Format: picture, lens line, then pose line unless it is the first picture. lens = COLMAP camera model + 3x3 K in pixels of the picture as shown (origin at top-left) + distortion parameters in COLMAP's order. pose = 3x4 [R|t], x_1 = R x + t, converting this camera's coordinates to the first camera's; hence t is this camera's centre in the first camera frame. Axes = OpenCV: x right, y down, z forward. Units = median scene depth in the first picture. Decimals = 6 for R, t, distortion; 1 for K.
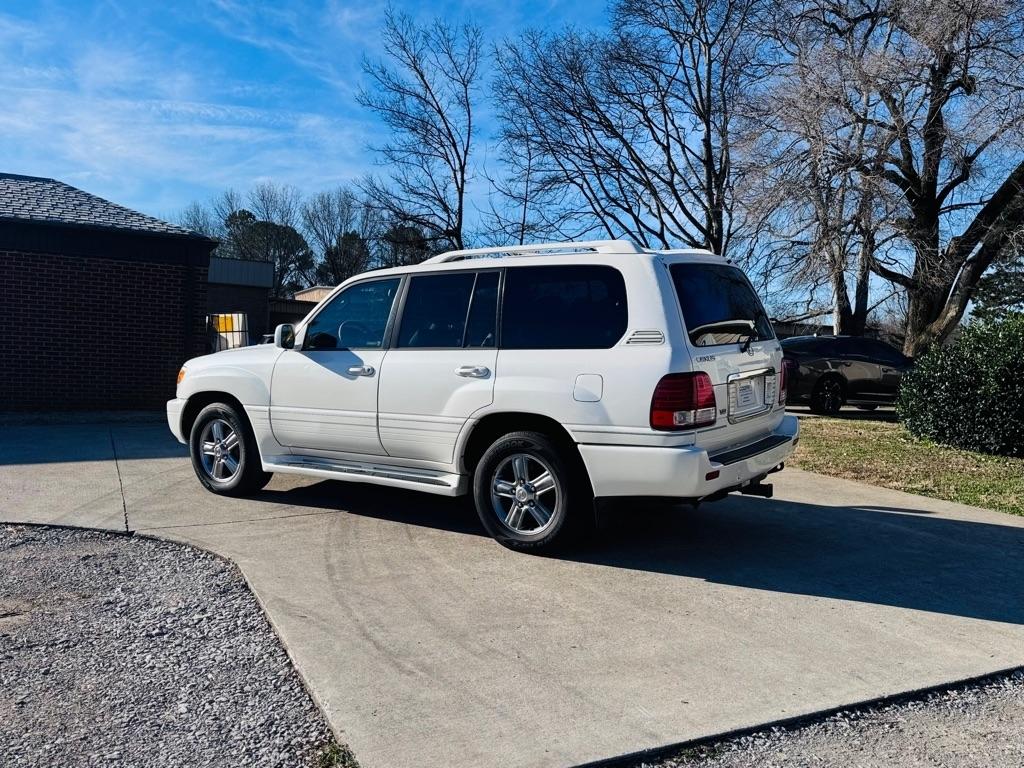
lens RADIAL K [[905.0, 0, 513.7], [0, 905.0, 406.3], [0, 0, 1]] dist [0.142458, -0.236433]
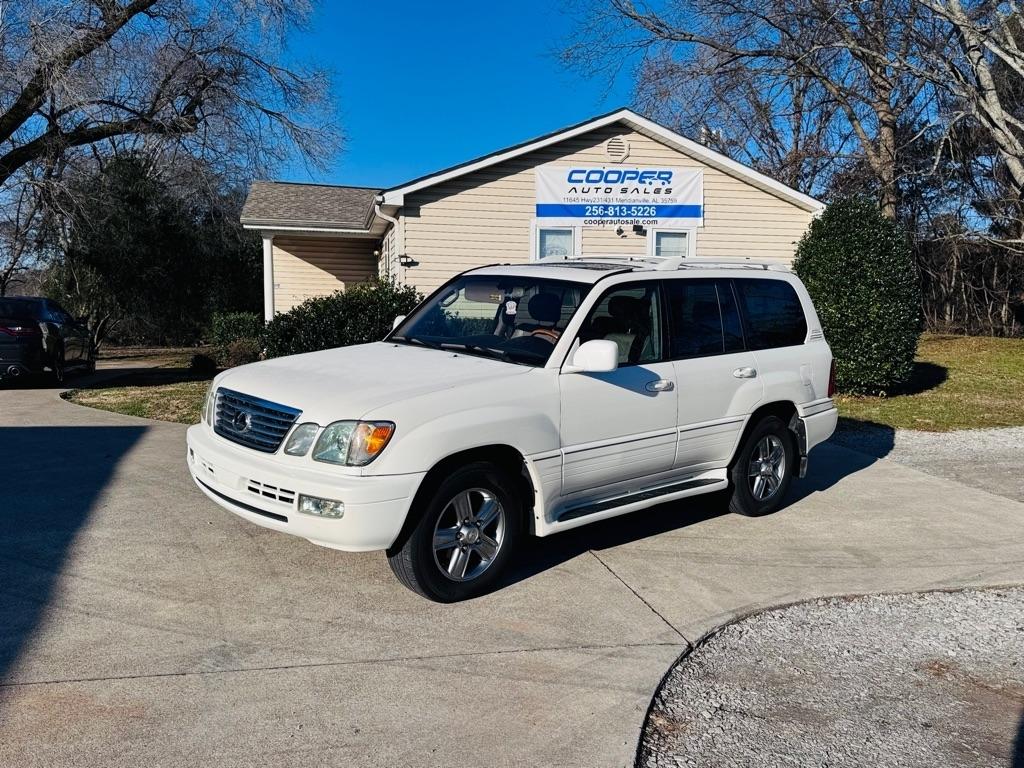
lens RADIAL K [[874.1, 0, 513.2], [0, 874.1, 403.9], [0, 0, 1]] dist [0.168946, -0.342891]
pose [[0.218615, -0.143768, 0.965162, -0.844914], [0.066328, 0.988989, 0.132294, -0.118589], [-0.973554, 0.035096, 0.225744, 0.743793]]
